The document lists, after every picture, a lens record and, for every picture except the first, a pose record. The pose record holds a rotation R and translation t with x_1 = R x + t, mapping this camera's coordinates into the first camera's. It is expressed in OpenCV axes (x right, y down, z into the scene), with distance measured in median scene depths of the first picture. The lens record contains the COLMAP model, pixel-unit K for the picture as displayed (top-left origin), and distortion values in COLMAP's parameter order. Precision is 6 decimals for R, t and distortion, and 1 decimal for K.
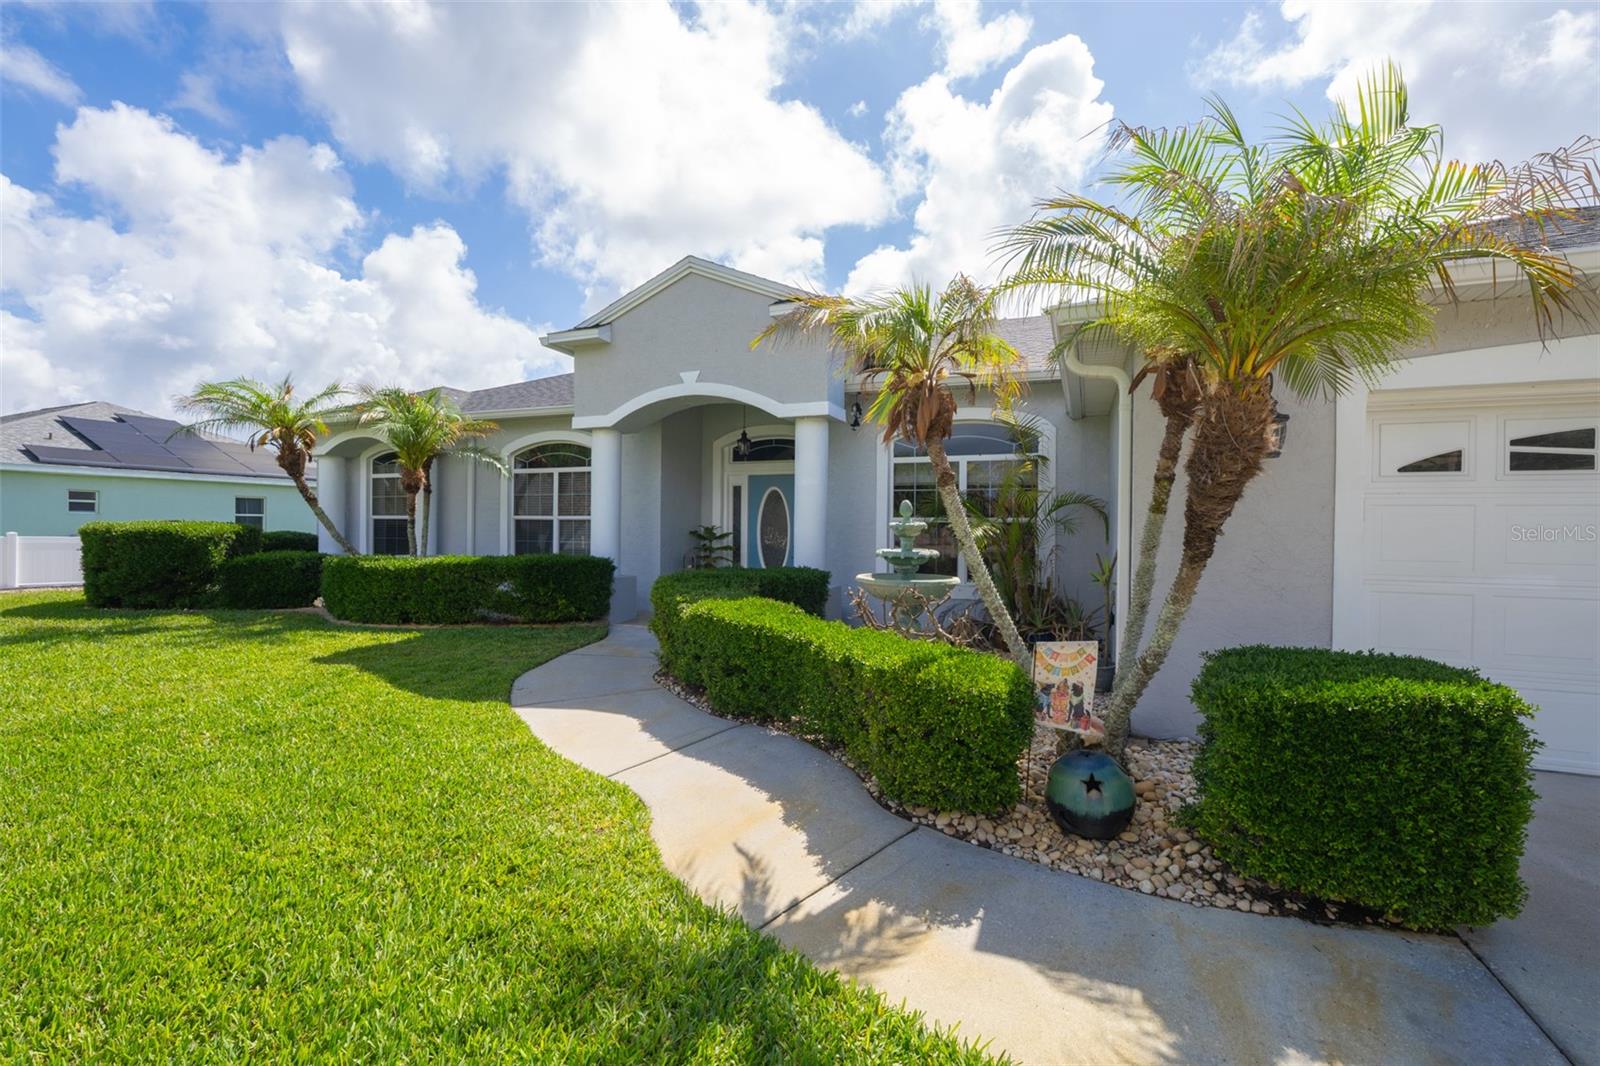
lens RADIAL K [[669.9, 0, 800.0], [0, 669.9, 533.0], [0, 0, 1]] dist [-0.016326, -0.000539]
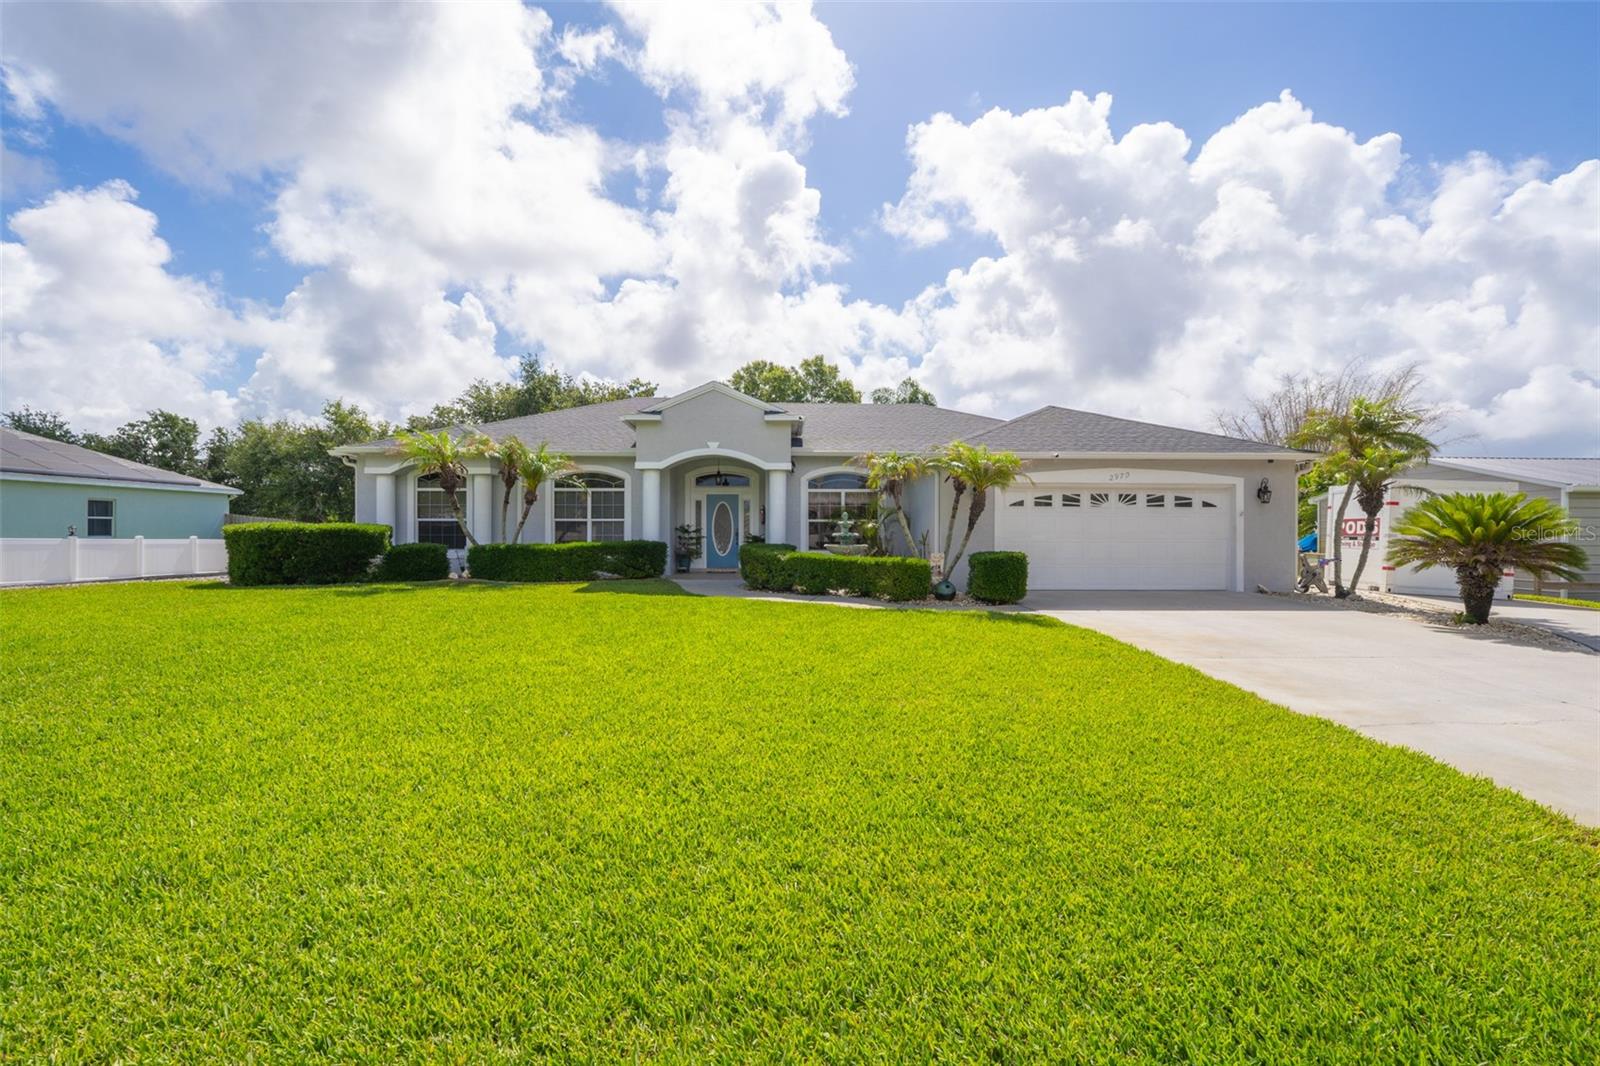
lens RADIAL K [[675.5, 0, 799.2], [0, 675.5, 529.2], [0, 0, 1]] dist [-0.011719, -0.000090]
pose [[0.902030, -0.009762, 0.431563, -0.625206], [0.011934, 0.999926, -0.002325, 0.009524], [-0.431508, 0.007248, 0.902080, -0.673976]]
